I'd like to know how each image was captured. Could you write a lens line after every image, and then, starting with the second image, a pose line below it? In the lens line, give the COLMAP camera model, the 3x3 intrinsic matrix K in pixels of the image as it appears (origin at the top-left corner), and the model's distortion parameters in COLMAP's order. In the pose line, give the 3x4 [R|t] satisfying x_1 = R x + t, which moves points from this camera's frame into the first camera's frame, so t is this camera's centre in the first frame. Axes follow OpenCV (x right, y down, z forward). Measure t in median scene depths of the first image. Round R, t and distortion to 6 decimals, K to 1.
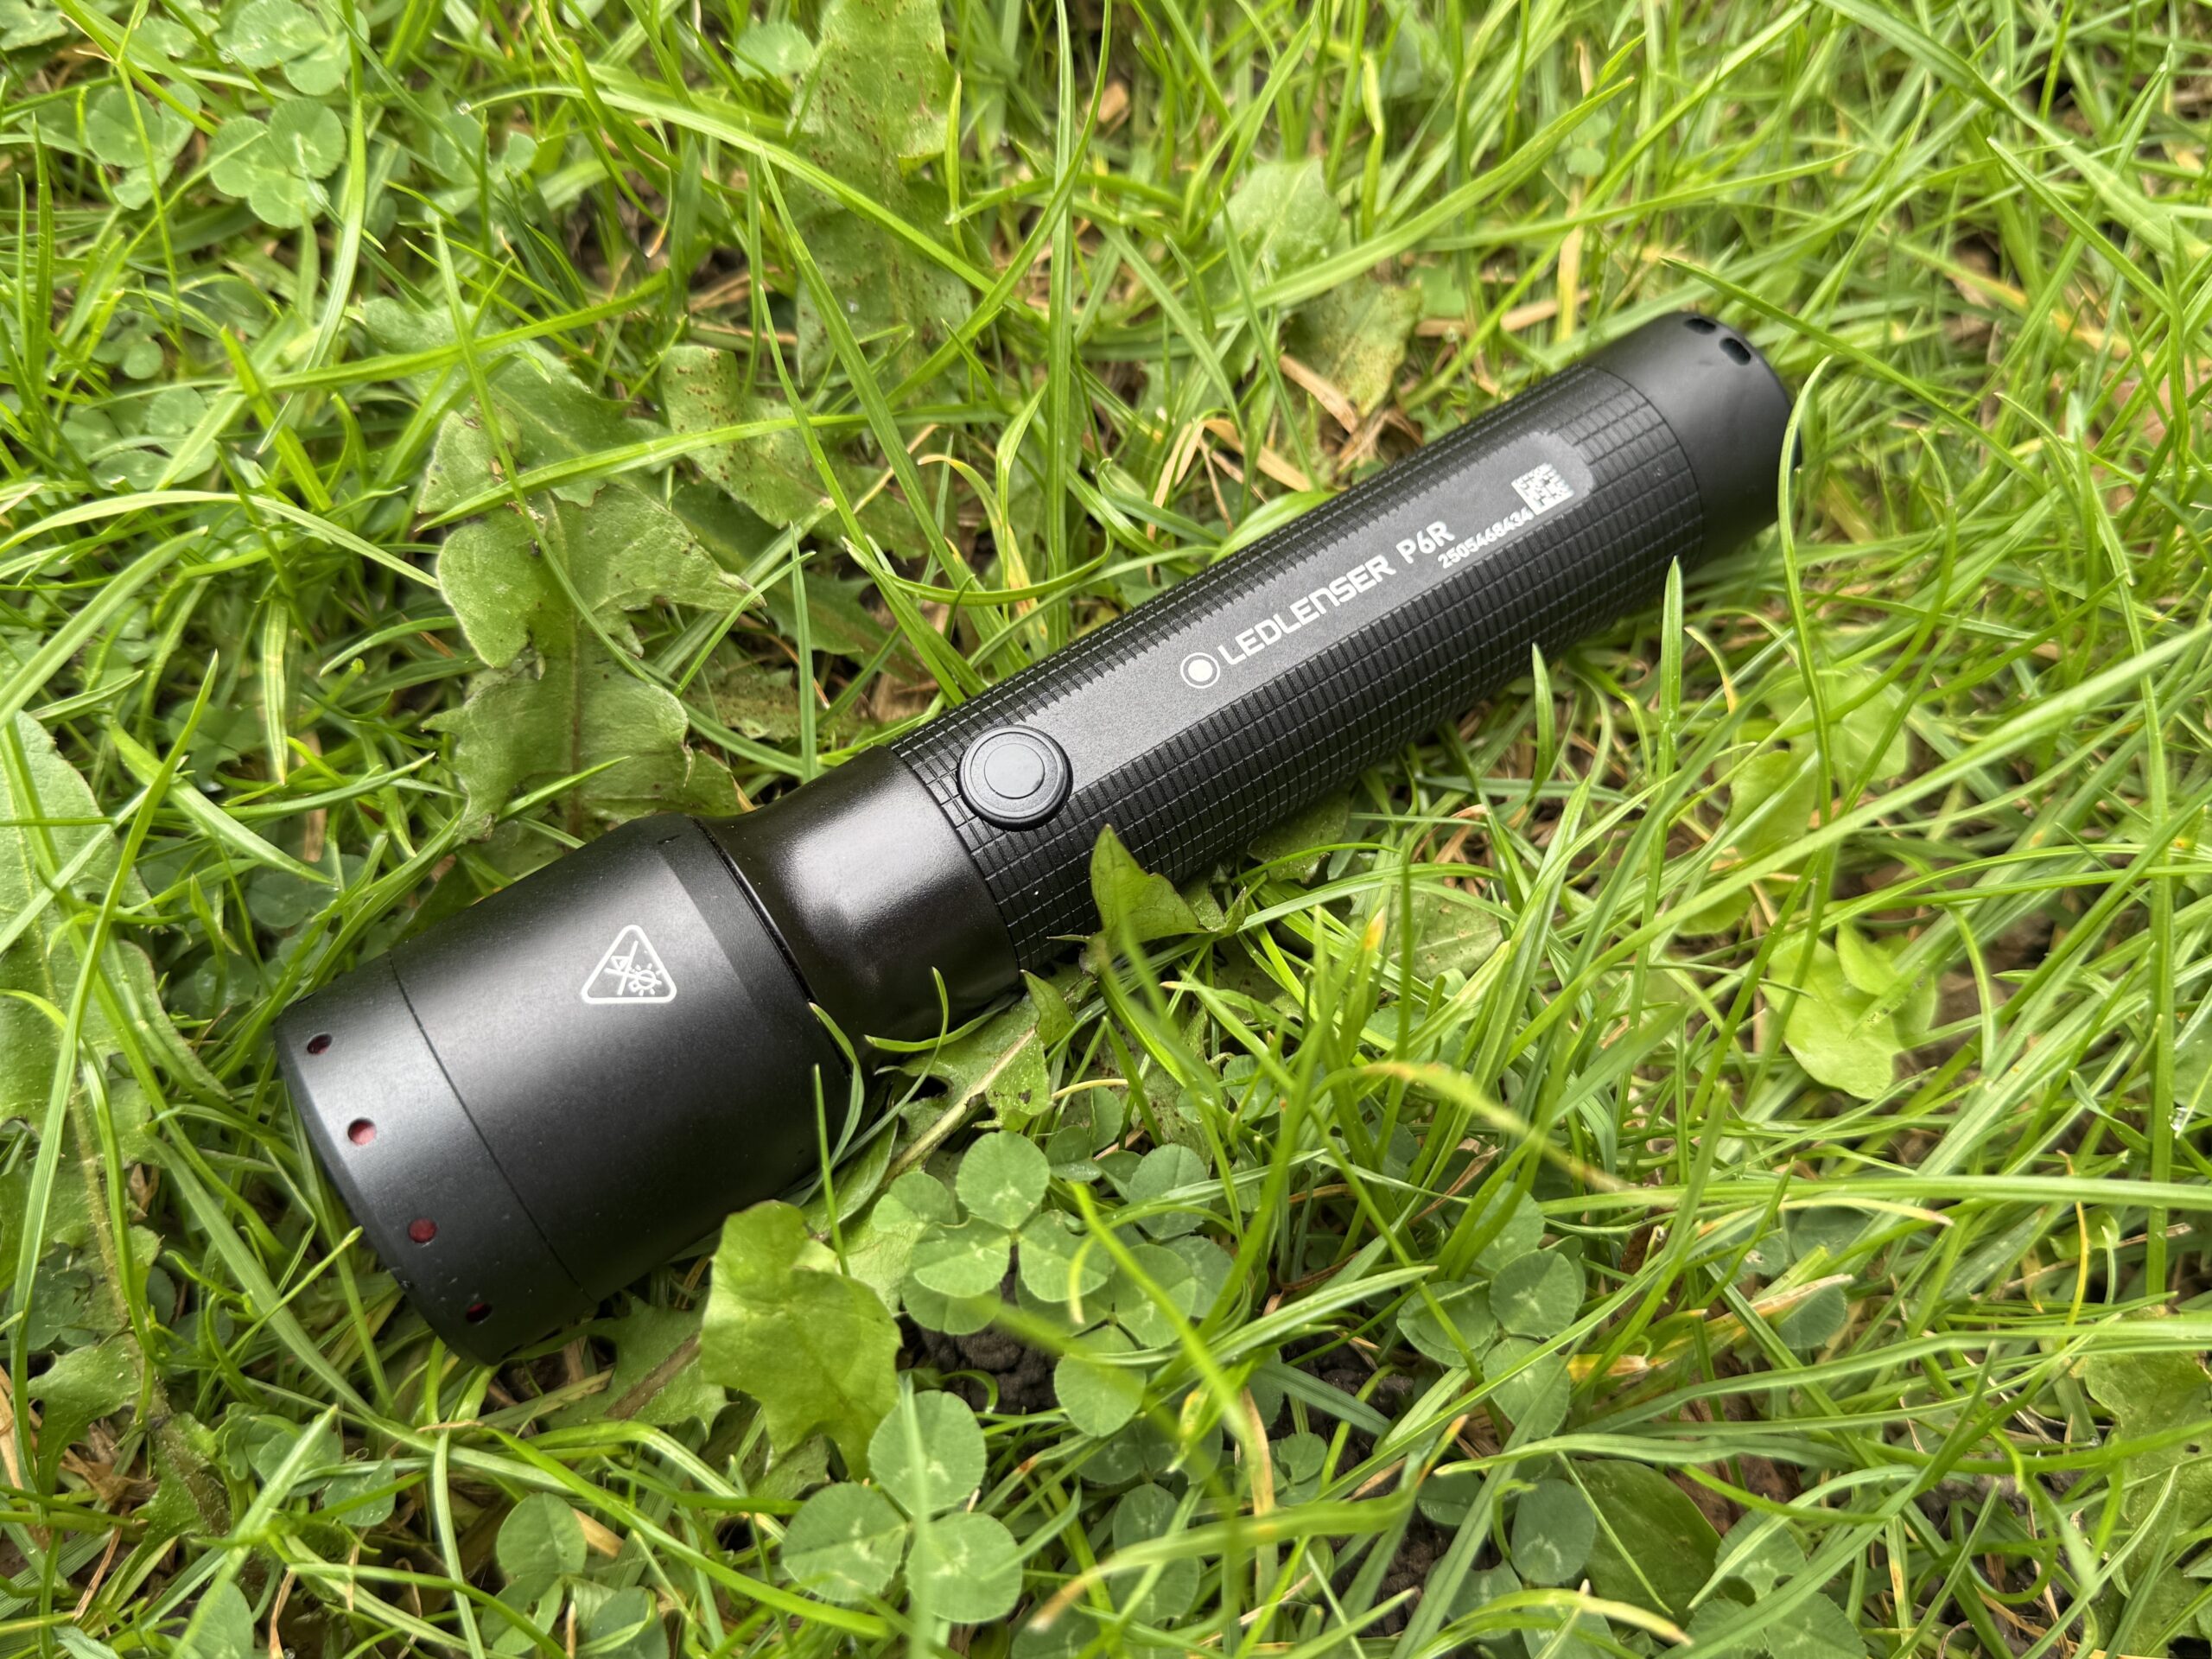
lens RADIAL K [[1995.9, 0, 1106.0], [0, 1995.9, 829.5], [0, 0, 1]] dist [0.099268, -0.331897]
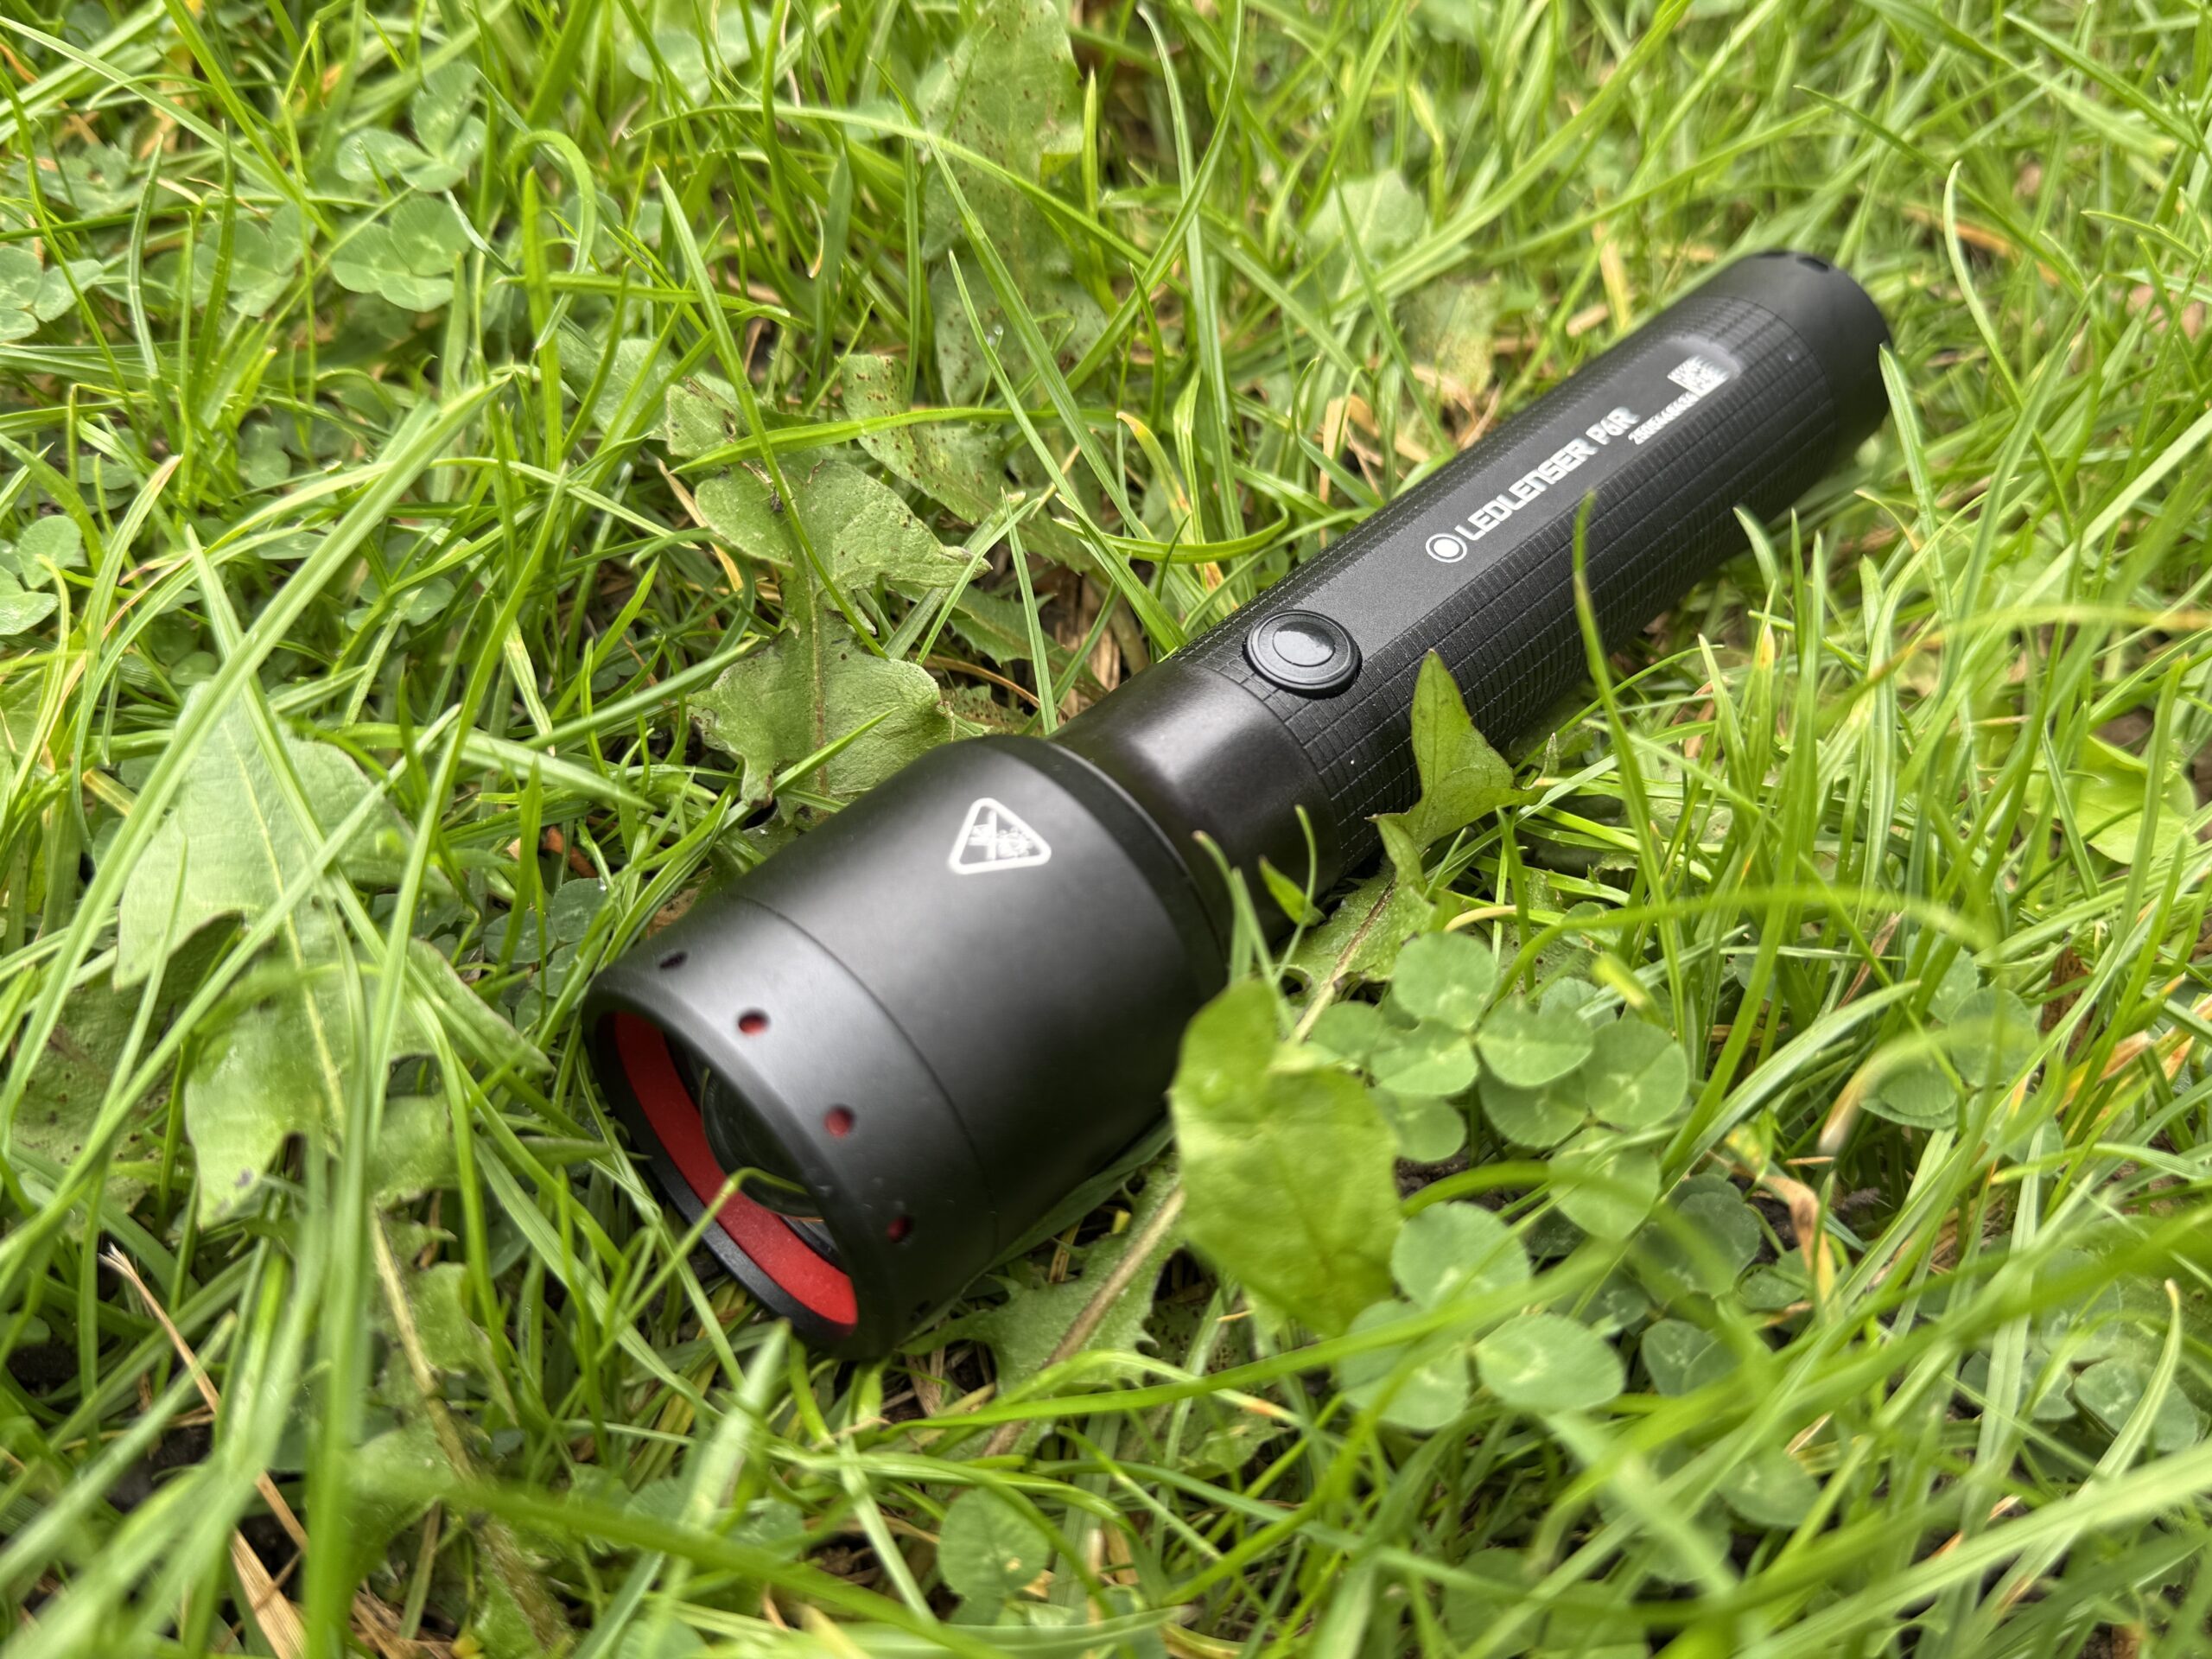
lens RADIAL K [[1995.9, 0, 1106.0], [0, 1995.9, 829.5], [0, 0, 1]] dist [0.099268, -0.331897]
pose [[0.976711, -0.161830, 0.140881, -0.277313], [0.195017, 0.943365, -0.268385, 0.282604], [-0.089470, 0.289609, 0.952954, 0.110147]]
